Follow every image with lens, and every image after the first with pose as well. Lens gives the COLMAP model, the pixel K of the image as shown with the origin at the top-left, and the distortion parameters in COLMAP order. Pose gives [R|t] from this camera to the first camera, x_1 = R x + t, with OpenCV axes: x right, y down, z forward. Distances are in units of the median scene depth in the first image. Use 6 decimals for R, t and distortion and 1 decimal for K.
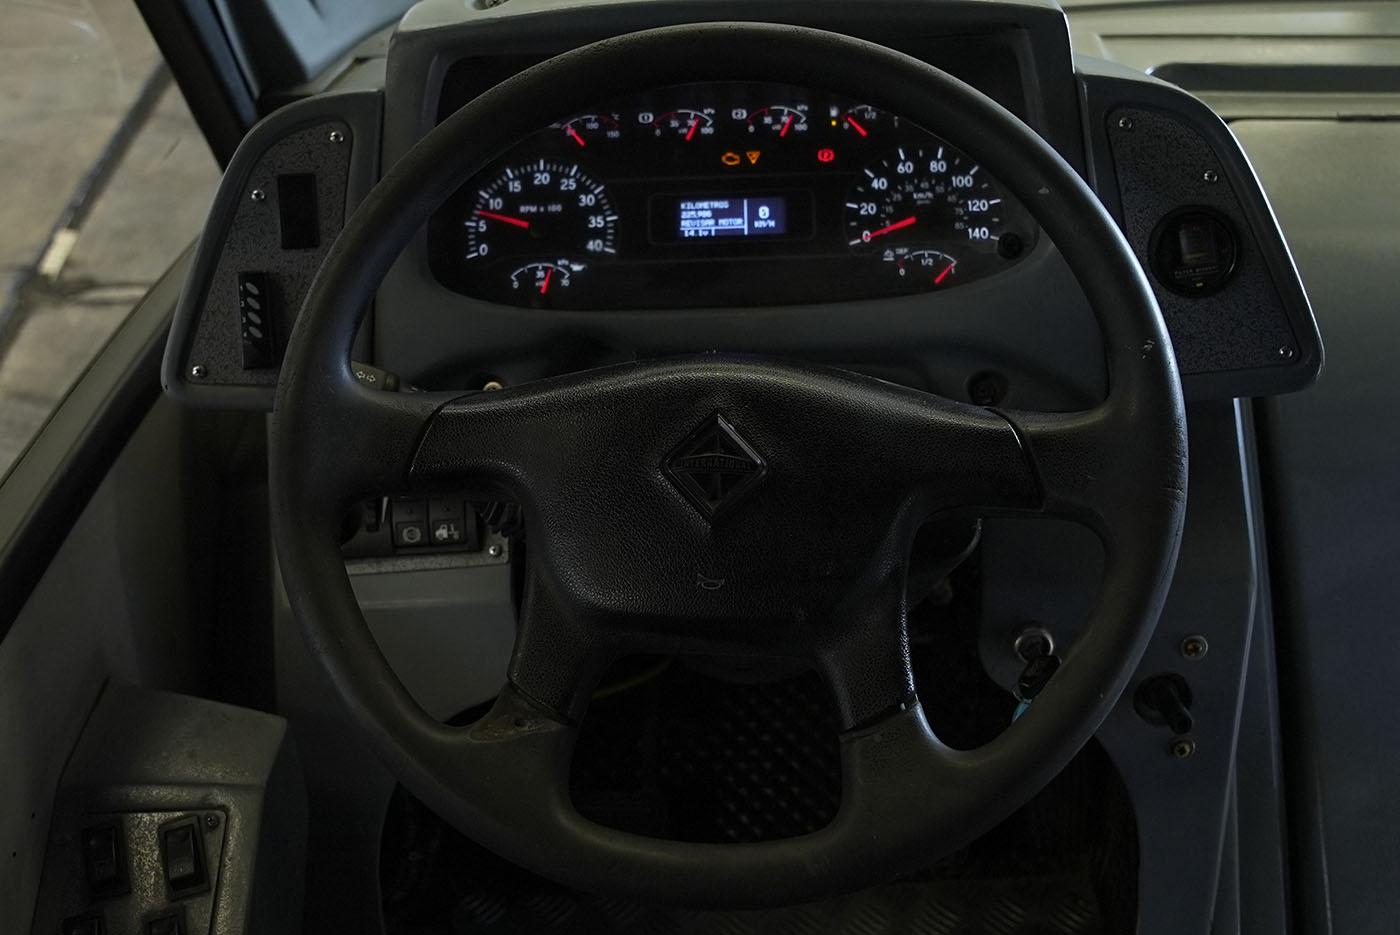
lens RADIAL K [[1500.7, 0, 698.5], [0, 1500.7, 465.1], [0, 0, 1]] dist [-0.006856, 0.000000]
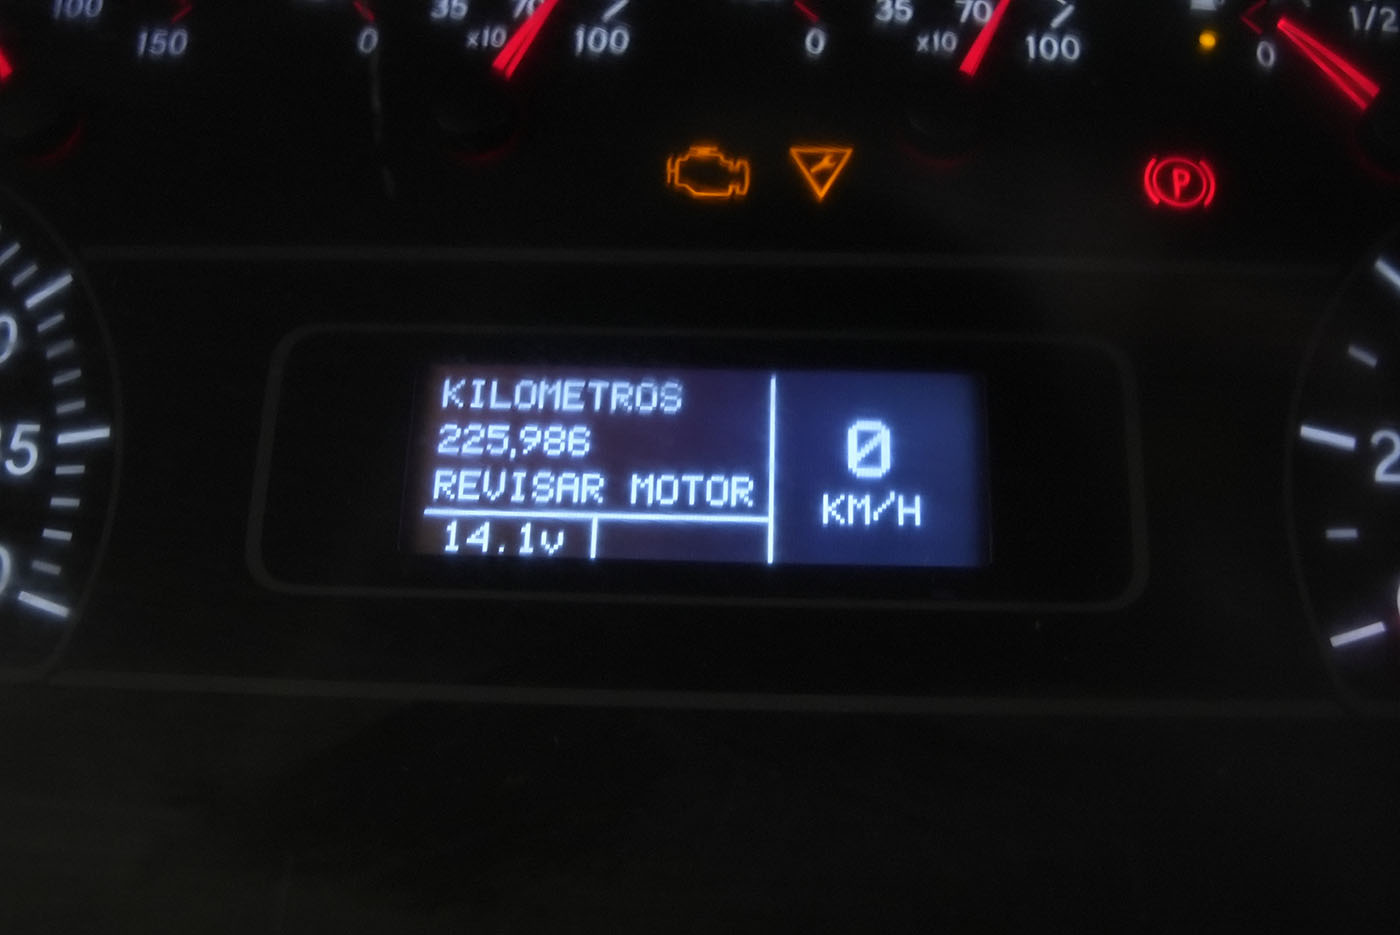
lens RADIAL K [[1493.1, 0, 700.5], [0, 1493.1, 467.7], [0, 0, 1]] dist [-0.023150, 0.000000]
pose [[0.998552, 0.051554, 0.015370, 0.019595], [-0.049391, 0.991799, -0.117877, -0.142483], [-0.021321, 0.116947, 0.992909, 0.811677]]
